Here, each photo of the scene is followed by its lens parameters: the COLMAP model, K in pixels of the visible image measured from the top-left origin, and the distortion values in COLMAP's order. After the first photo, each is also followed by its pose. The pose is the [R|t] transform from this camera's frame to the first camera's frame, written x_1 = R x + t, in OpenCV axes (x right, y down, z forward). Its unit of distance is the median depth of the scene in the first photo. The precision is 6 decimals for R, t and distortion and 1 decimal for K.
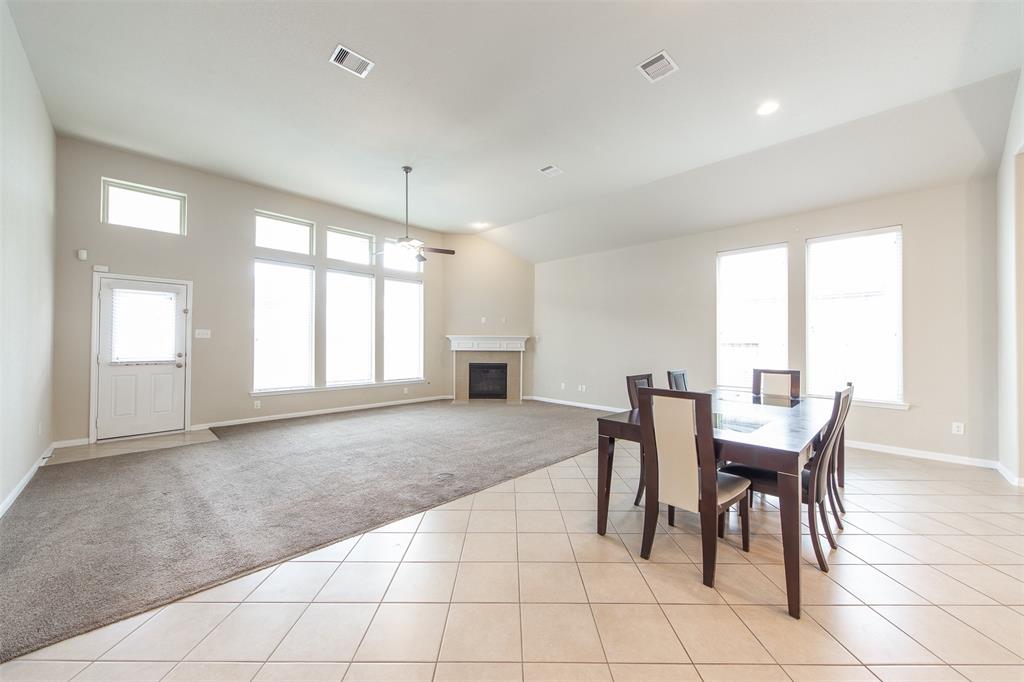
lens RADIAL K [[367.8, 0, 505.8], [0, 367.8, 340.2], [0, 0, 1]] dist [-0.002057, -0.000553]
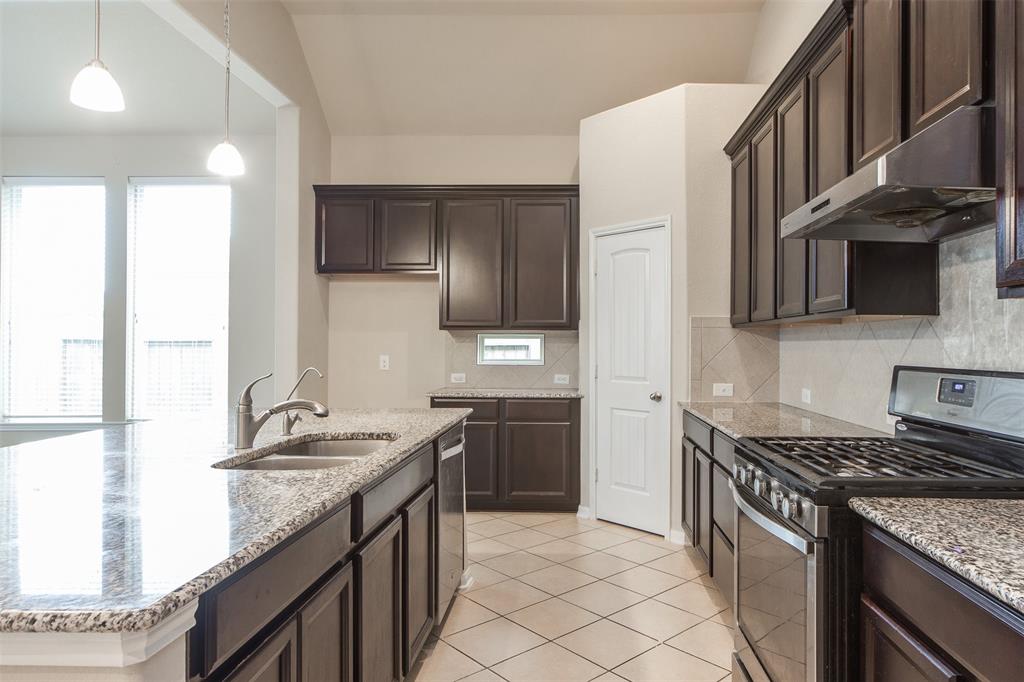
lens RADIAL K [[632.0, 0, 557.5], [0, 632.0, 339.6], [0, 0, 1]] dist [-0.003323, 0.001928]
pose [[0.732273, 0.000425, 0.681011, 0.500824], [-0.002681, 0.999994, 0.002259, 0.003993], [-0.681005, -0.003480, 0.732270, -0.259098]]
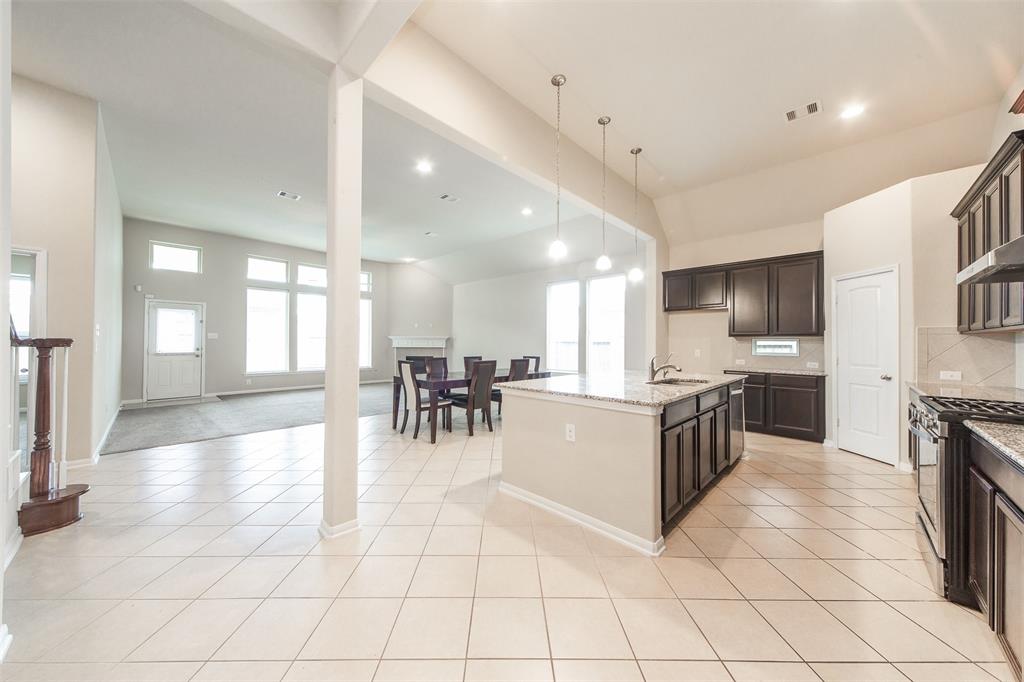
lens RADIAL K [[349.1, 0, 508.4], [0, 349.1, 339.8], [0, 0, 1]] dist [0.002370, -0.000722]
pose [[0.999981, -0.000771, 0.006163, 0.379243], [0.000774, 1.000000, -0.000583, 0.001288], [-0.006162, 0.000587, 0.999981, -0.442350]]
